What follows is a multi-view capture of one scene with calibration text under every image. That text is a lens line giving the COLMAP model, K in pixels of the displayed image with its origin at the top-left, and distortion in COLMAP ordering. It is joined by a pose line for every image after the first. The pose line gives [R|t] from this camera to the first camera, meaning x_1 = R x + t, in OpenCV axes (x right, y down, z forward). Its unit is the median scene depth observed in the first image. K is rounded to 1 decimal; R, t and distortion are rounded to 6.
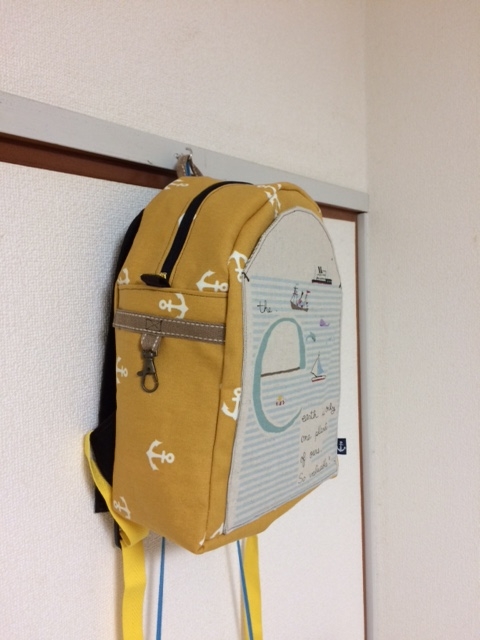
lens RADIAL K [[545.9, 0, 240.0], [0, 545.9, 320.0], [0, 0, 1]] dist [0.041099, -0.004871]
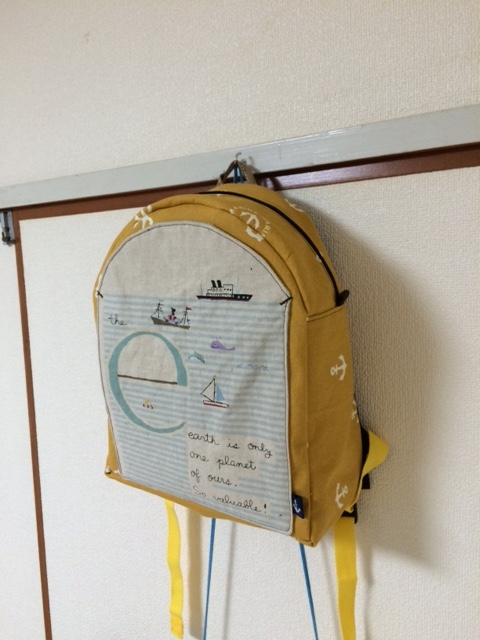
lens RADIAL K [[545.9, 0, 240.0], [0, 545.9, 320.0], [0, 0, 1]] dist [0.041099, -0.004871]
pose [[0.042579, 0.172414, -0.984104, 1.120806], [0.016280, 0.984747, 0.173231, -0.205655], [0.998960, -0.023397, 0.039123, 1.122310]]
